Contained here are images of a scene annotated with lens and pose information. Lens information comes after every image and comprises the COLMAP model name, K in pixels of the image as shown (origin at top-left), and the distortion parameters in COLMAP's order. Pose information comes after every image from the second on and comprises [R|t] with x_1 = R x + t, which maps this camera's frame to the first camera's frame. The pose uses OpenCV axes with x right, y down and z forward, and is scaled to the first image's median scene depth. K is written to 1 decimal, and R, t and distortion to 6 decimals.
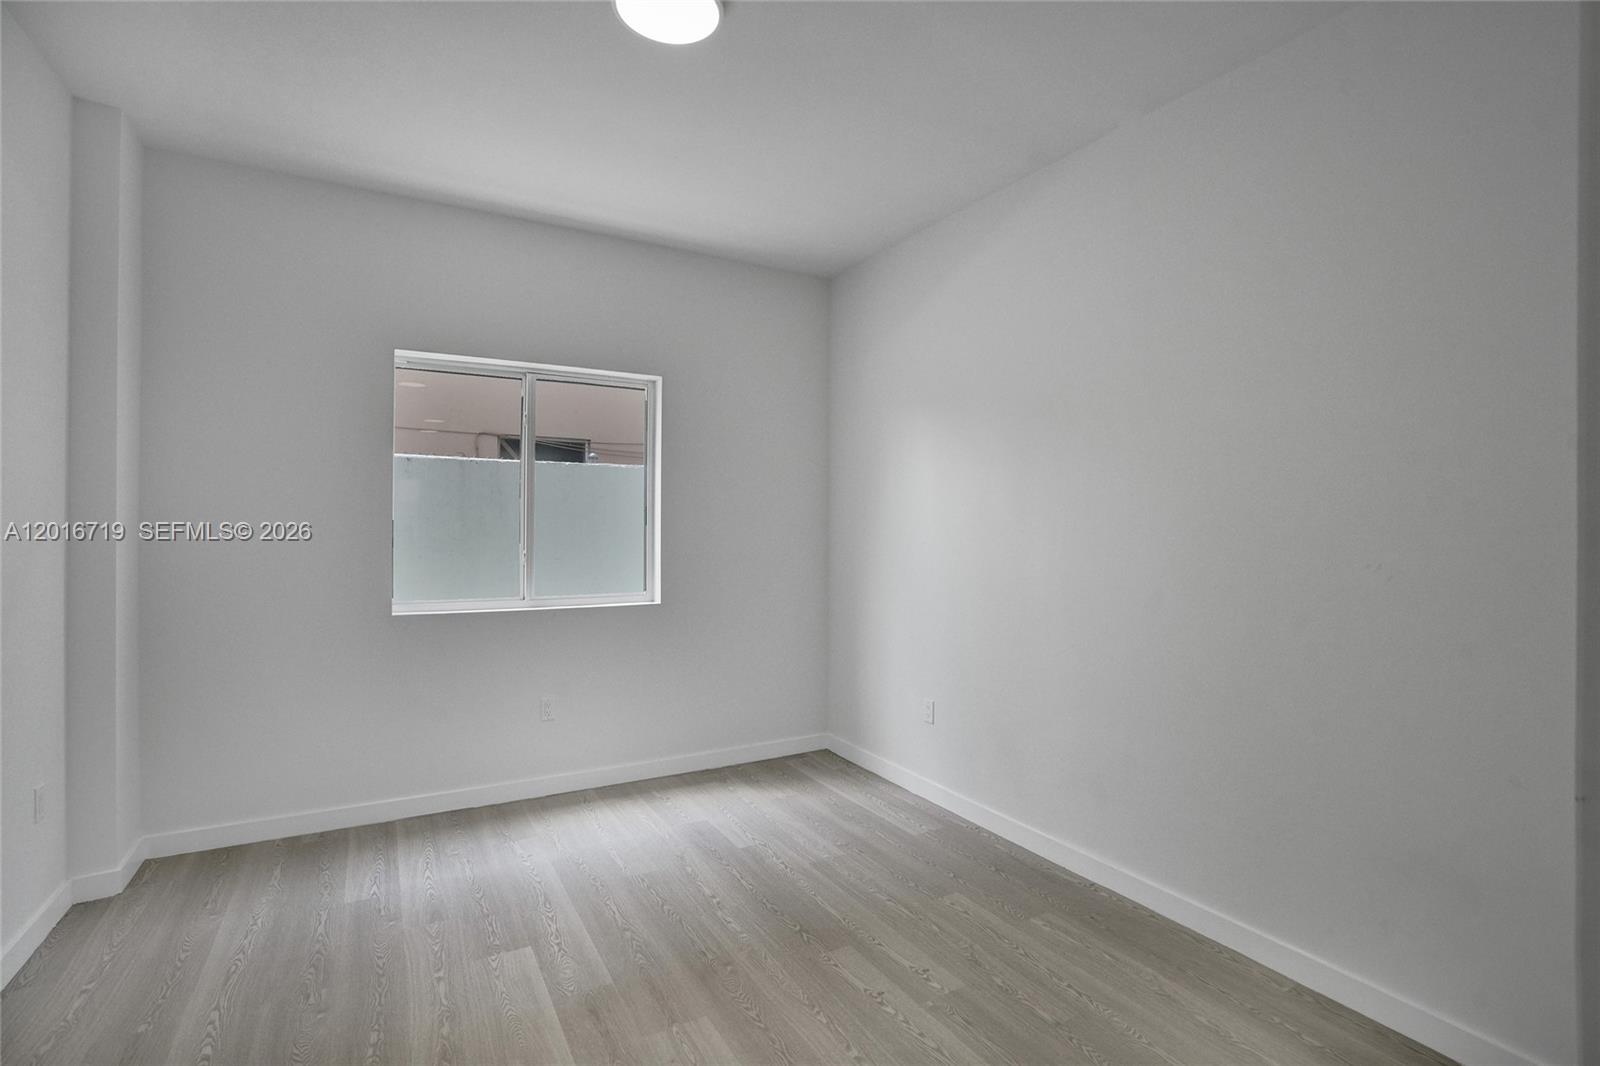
lens RADIAL K [[746.4, 0, 806.0], [0, 746.4, 527.7], [0, 0, 1]] dist [-0.071285, 0.027085]
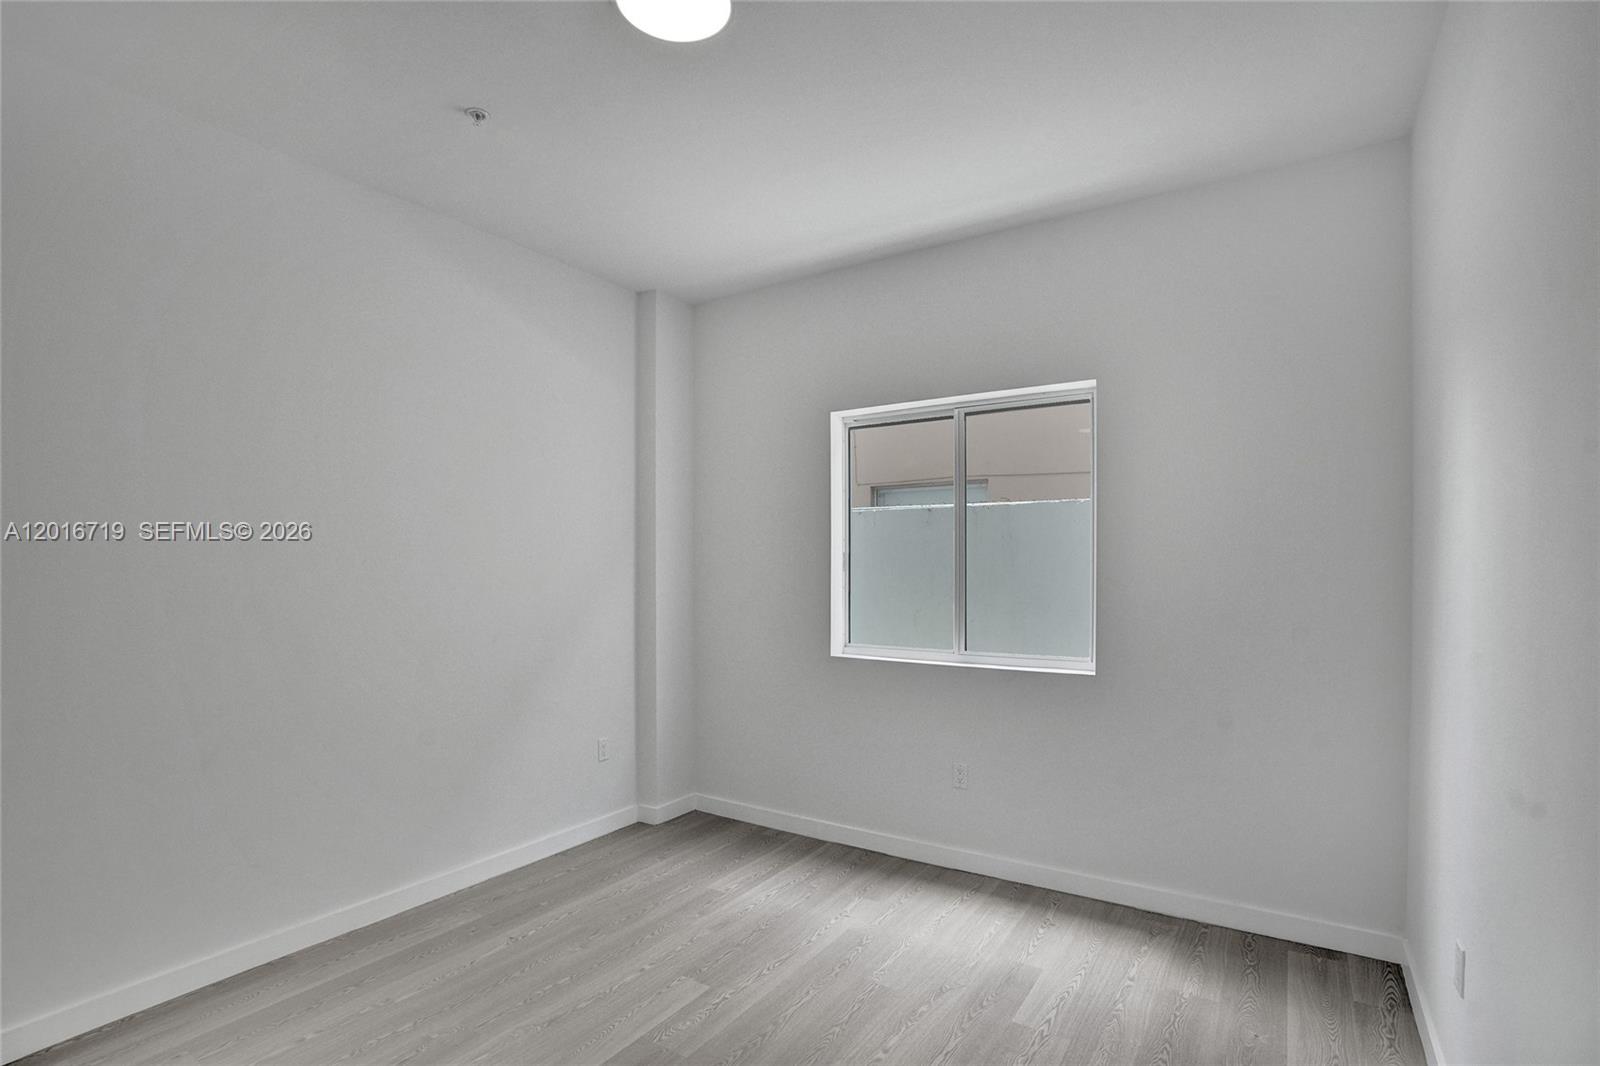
lens RADIAL K [[740.7, 0, 798.8], [0, 740.7, 581.4], [0, 0, 1]] dist [-0.072417, 0.027112]
pose [[0.439784, 0.007826, -0.898070, 0.477557], [0.004417, 0.999931, 0.010877, -0.005535], [0.898093, -0.008751, 0.439719, 0.539095]]
